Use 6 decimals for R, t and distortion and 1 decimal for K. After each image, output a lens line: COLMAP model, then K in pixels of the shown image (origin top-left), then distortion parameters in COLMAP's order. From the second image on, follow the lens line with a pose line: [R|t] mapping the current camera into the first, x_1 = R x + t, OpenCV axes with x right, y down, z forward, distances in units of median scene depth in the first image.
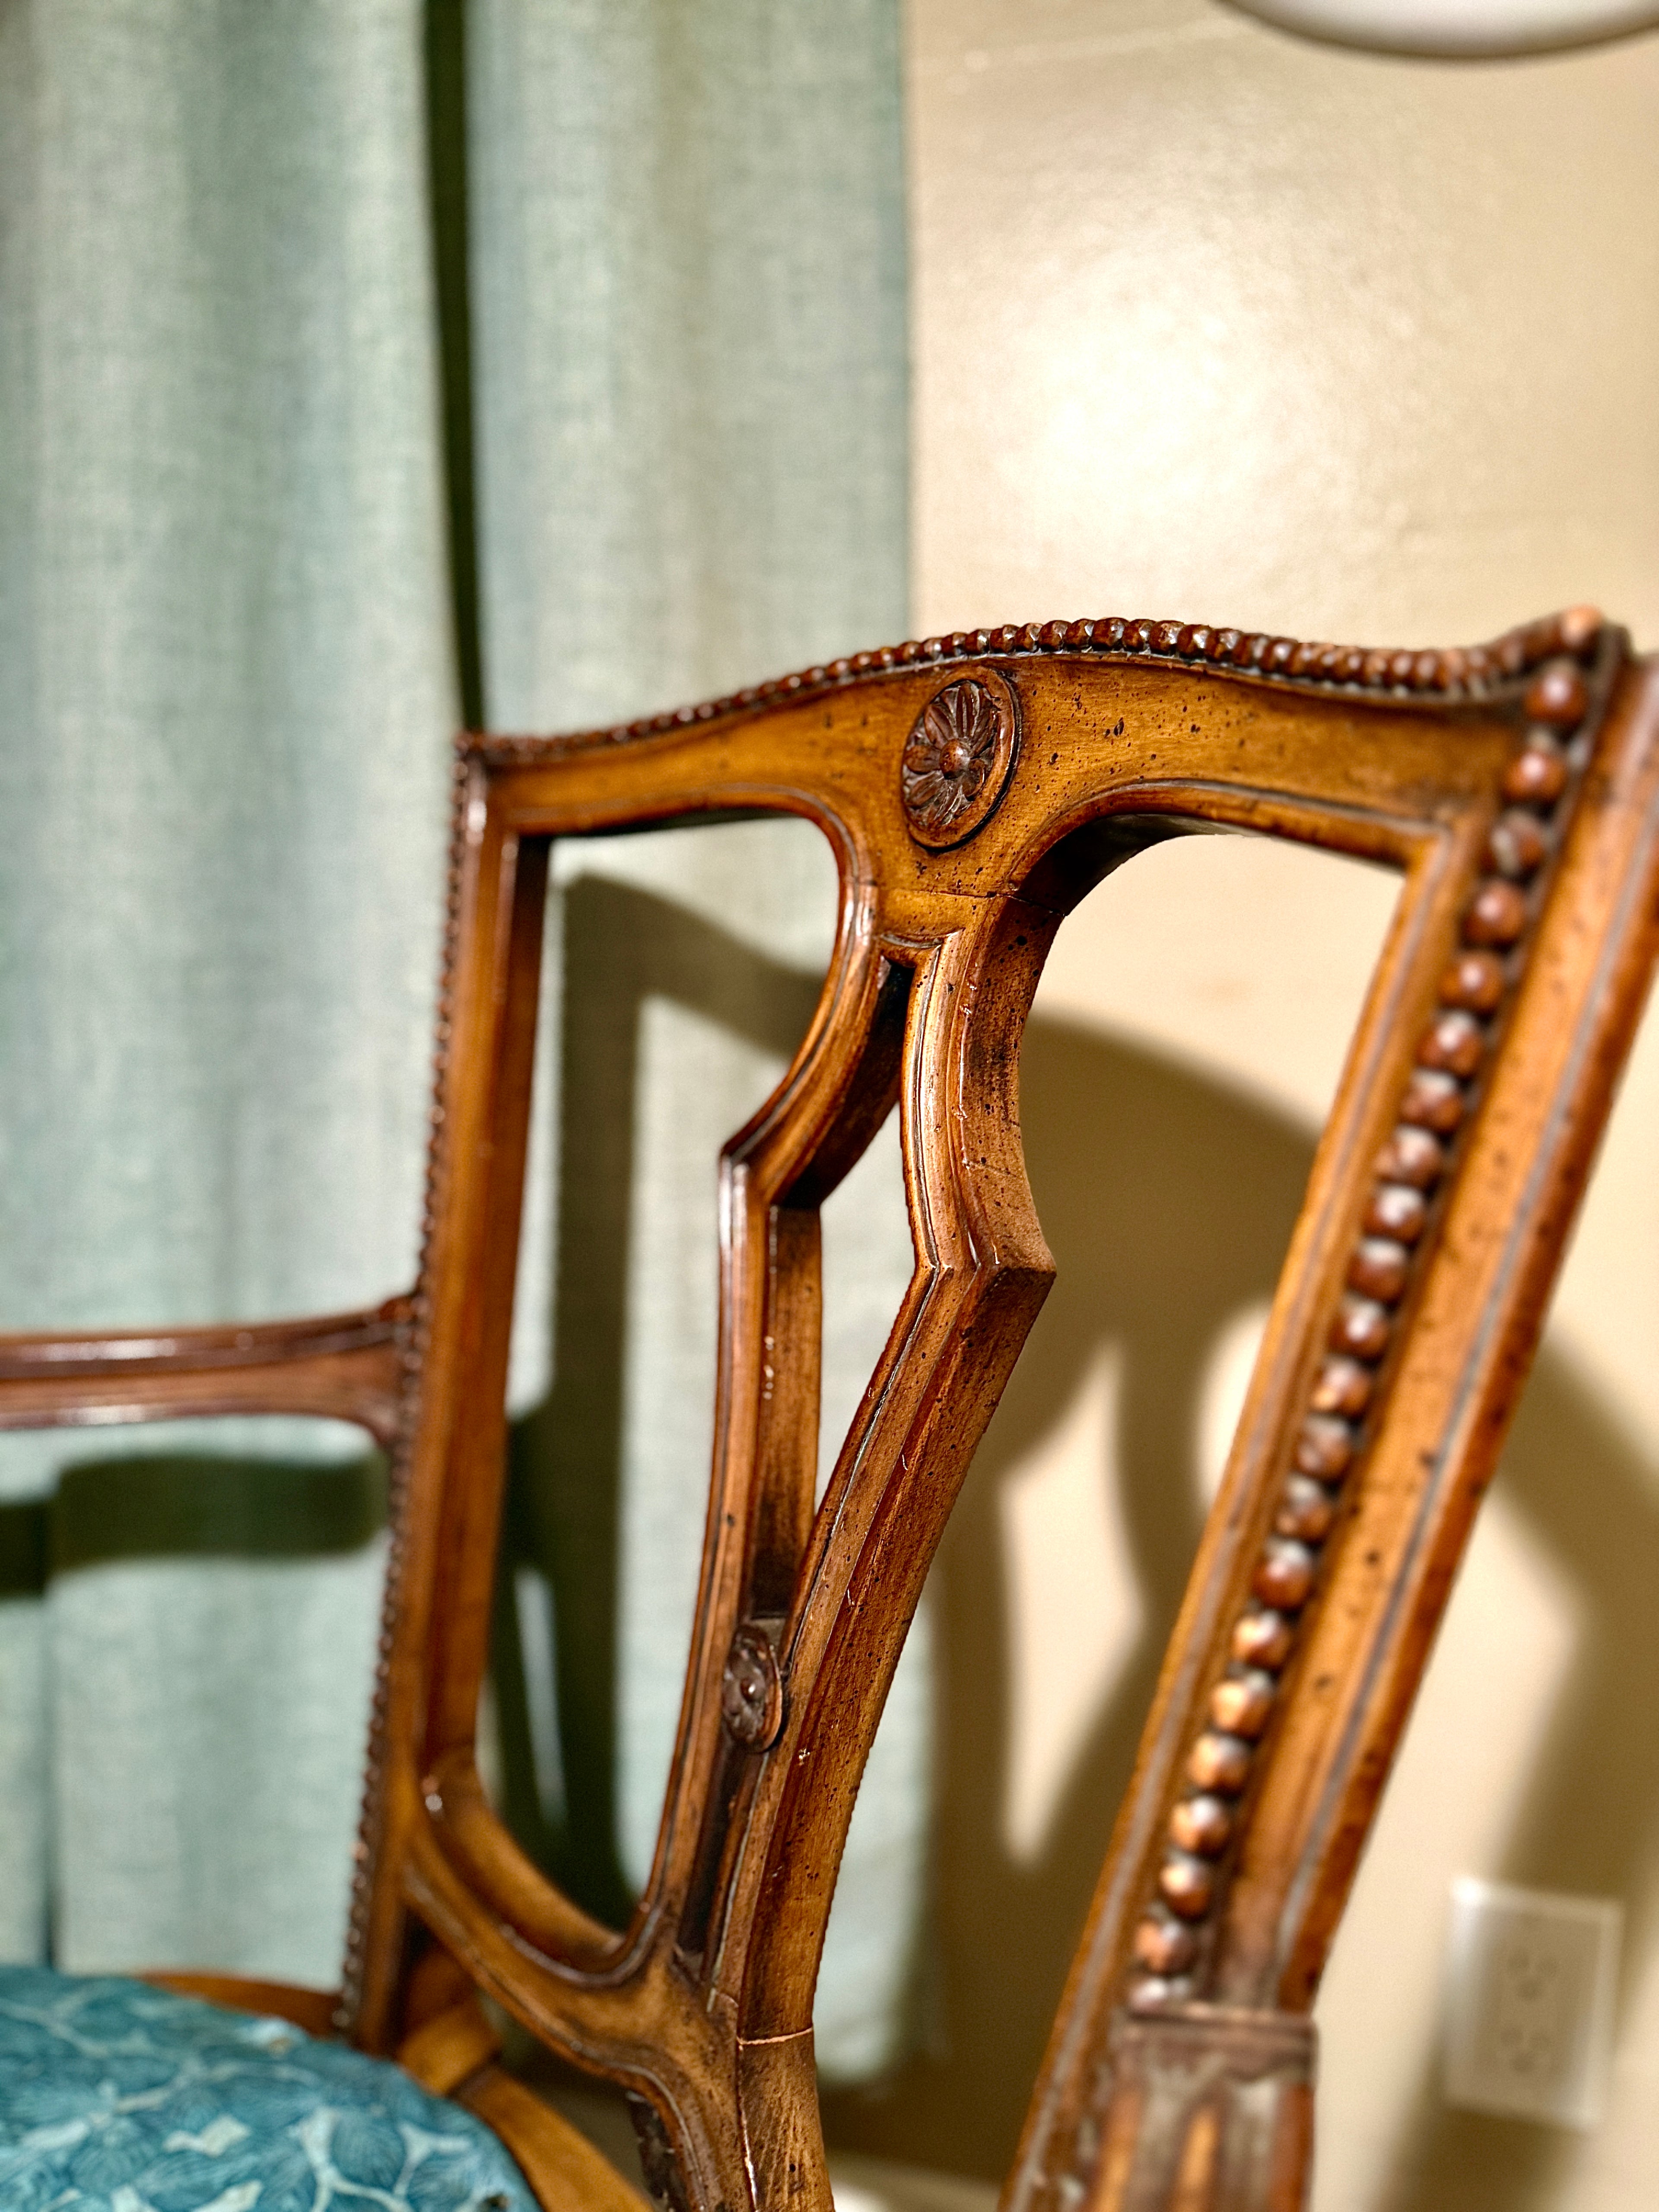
lens RADIAL K [[1586.6, 0, 829.5], [0, 1586.6, 1106.0], [0, 0, 1]] dist [0.006491, 0.000973]
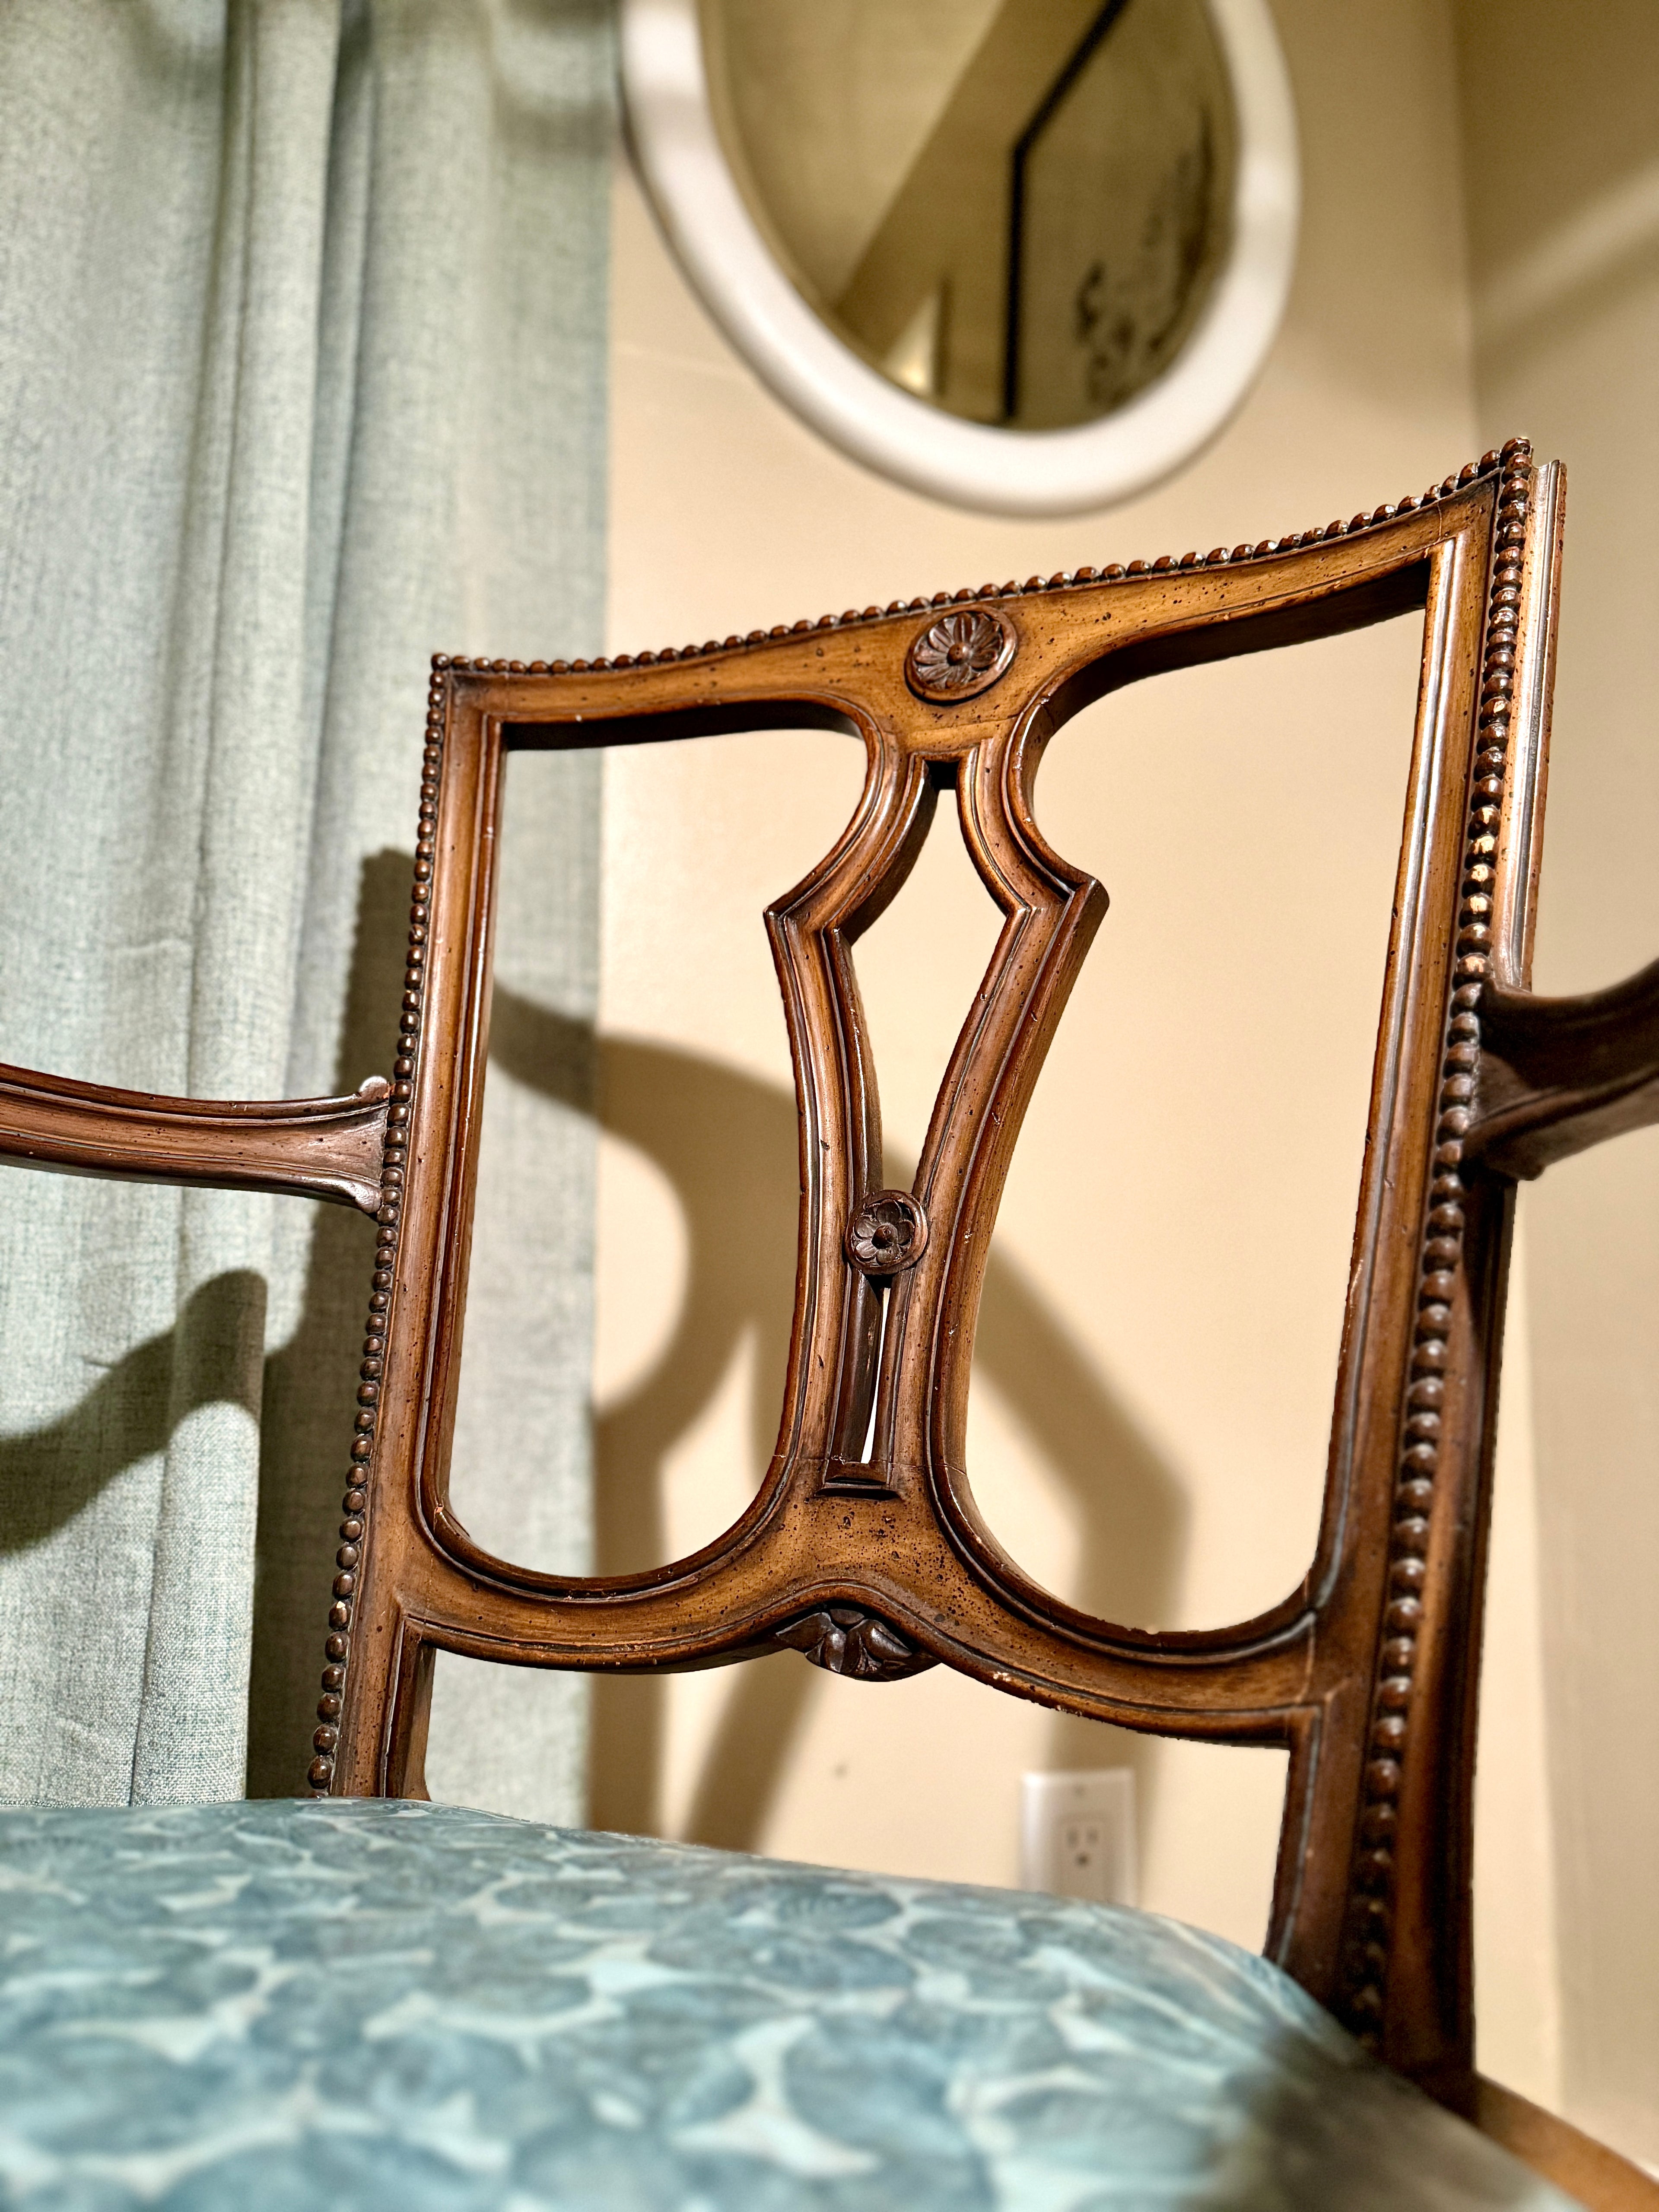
lens RADIAL K [[1571.1, 0, 837.9], [0, 1571.1, 1101.9], [0, 0, 1]] dist [0.003811, -0.008389]
pose [[0.828673, 0.109286, 0.548960, -0.777511], [0.080530, 0.947273, -0.310143, 0.636668], [-0.553909, 0.301215, 0.776179, -0.021549]]
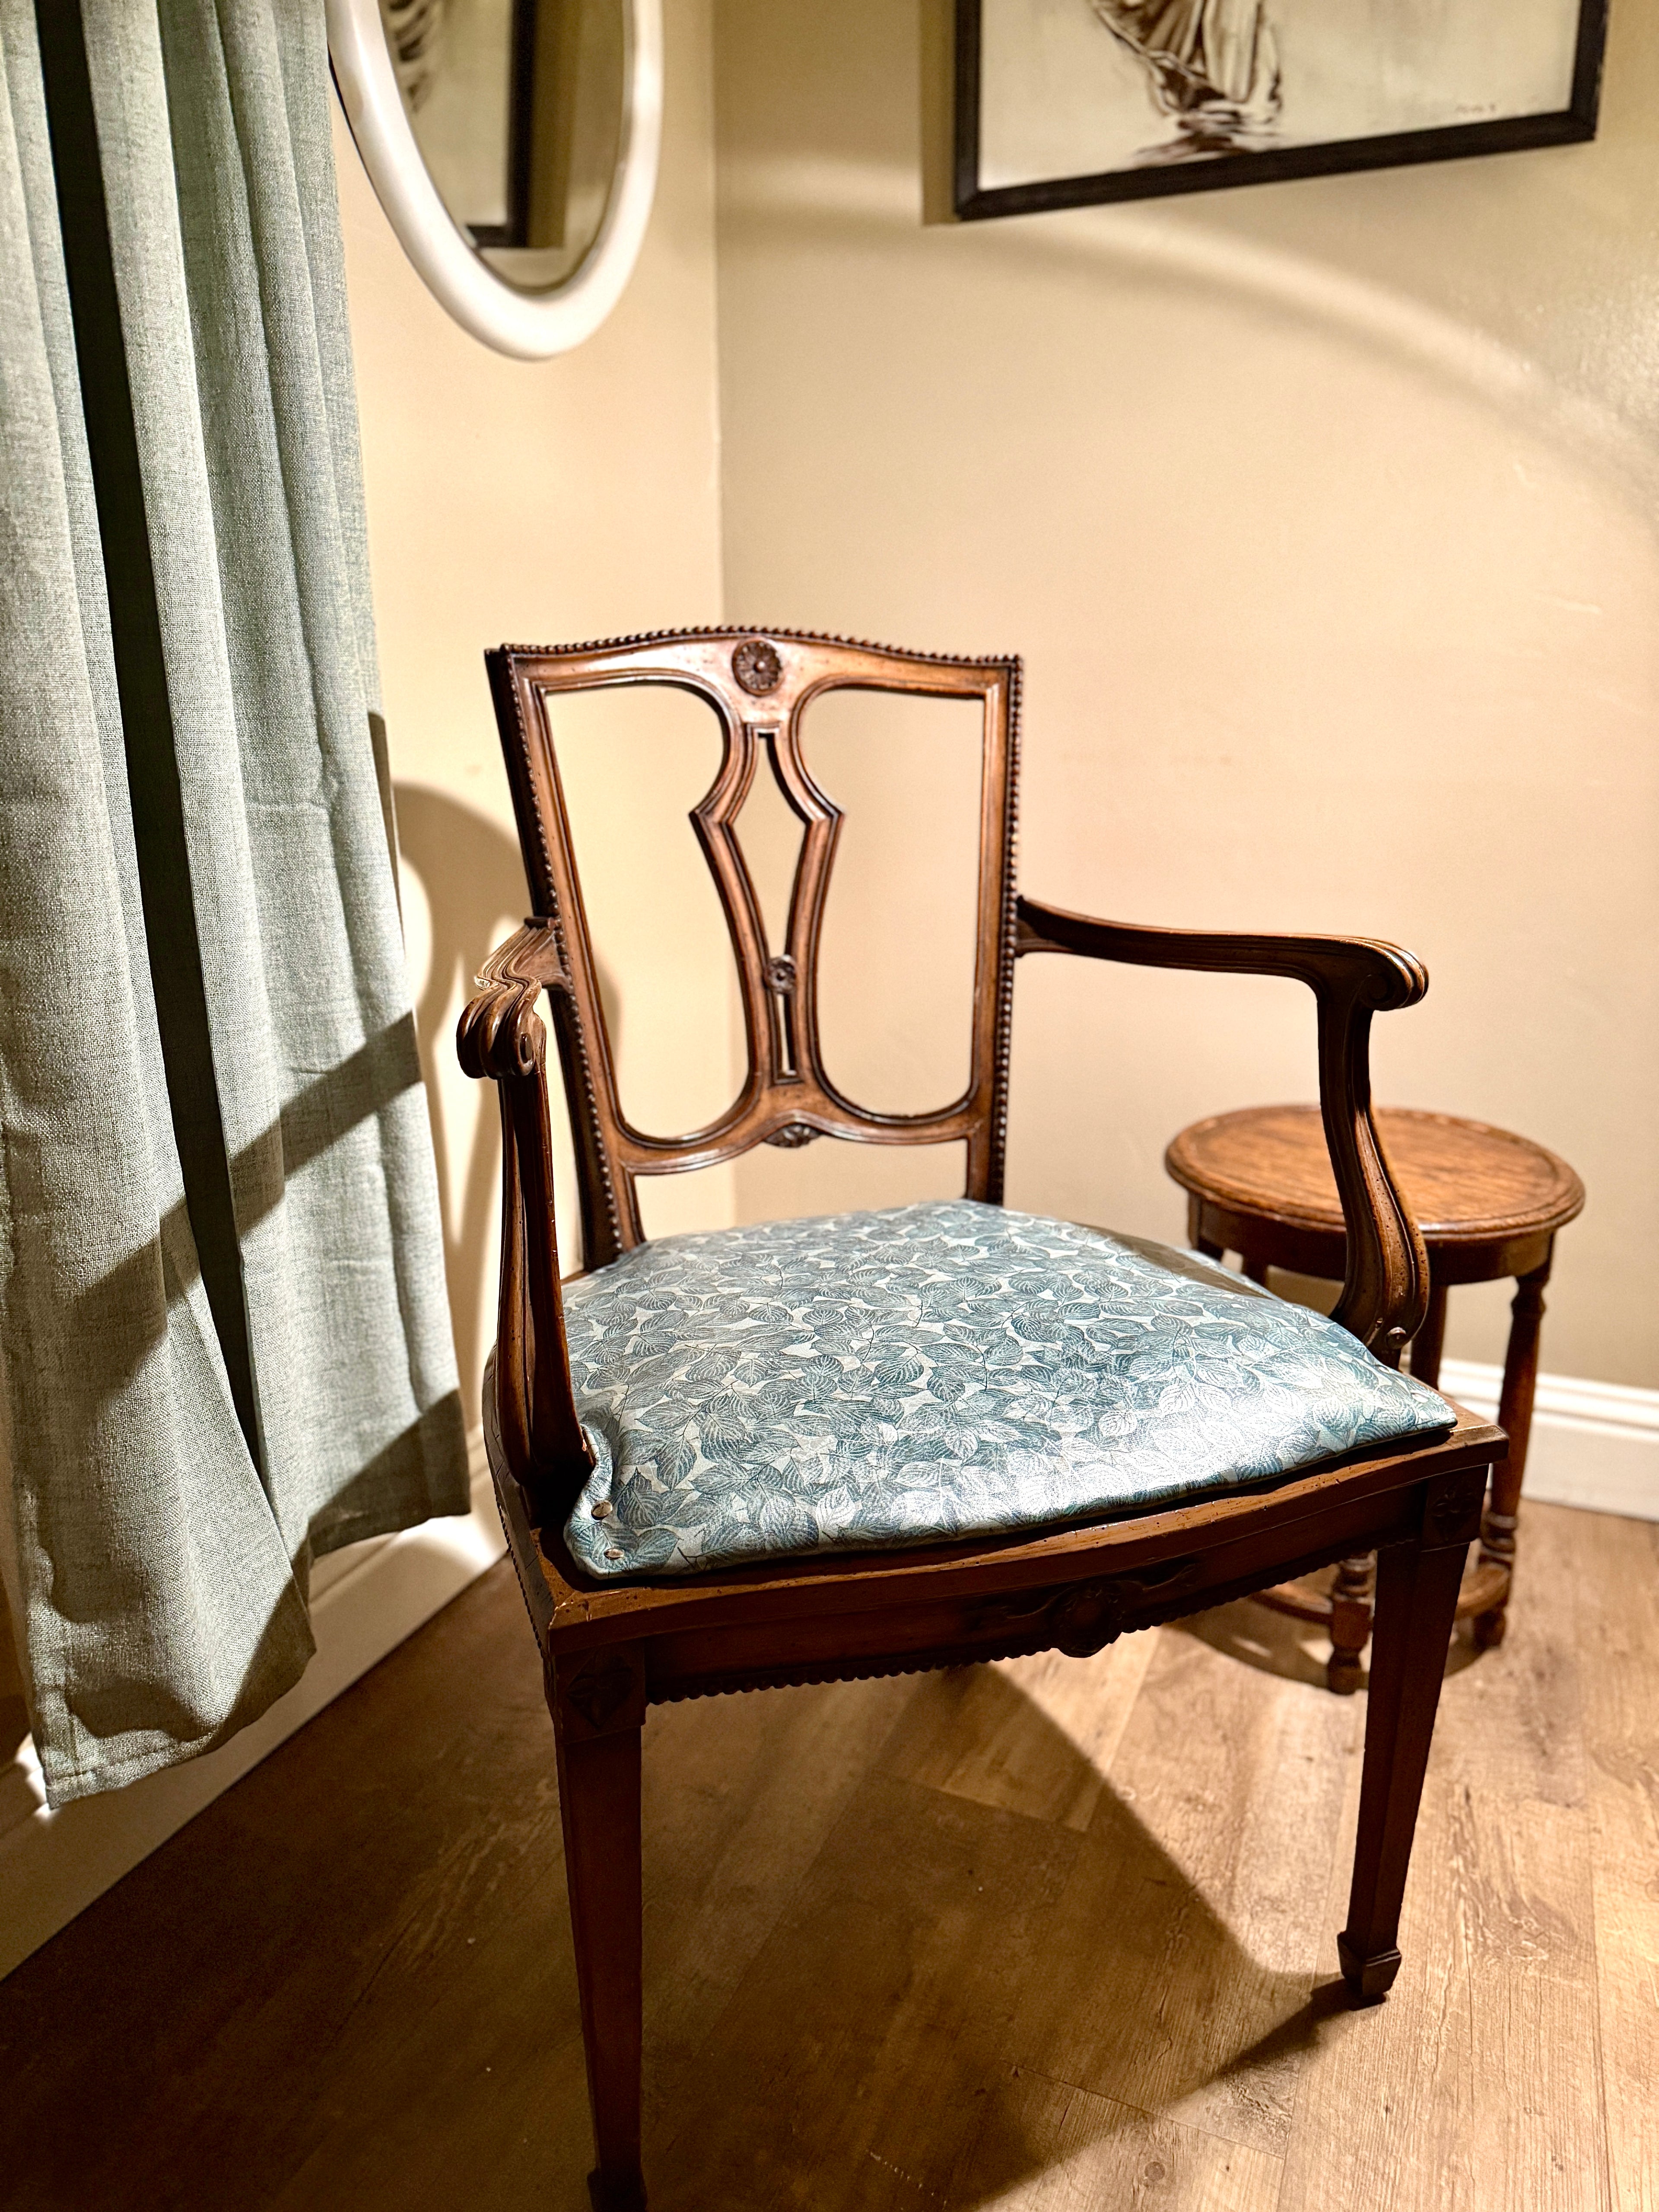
lens RADIAL K [[1571.1, 0, 837.9], [0, 1571.1, 1101.9], [0, 0, 1]] dist [0.003811, -0.008389]
pose [[0.143464, -0.260250, 0.954824, -2.902643], [0.158824, 0.958353, 0.237349, -0.099686], [-0.976828, 0.117598, 0.178823, 0.356729]]
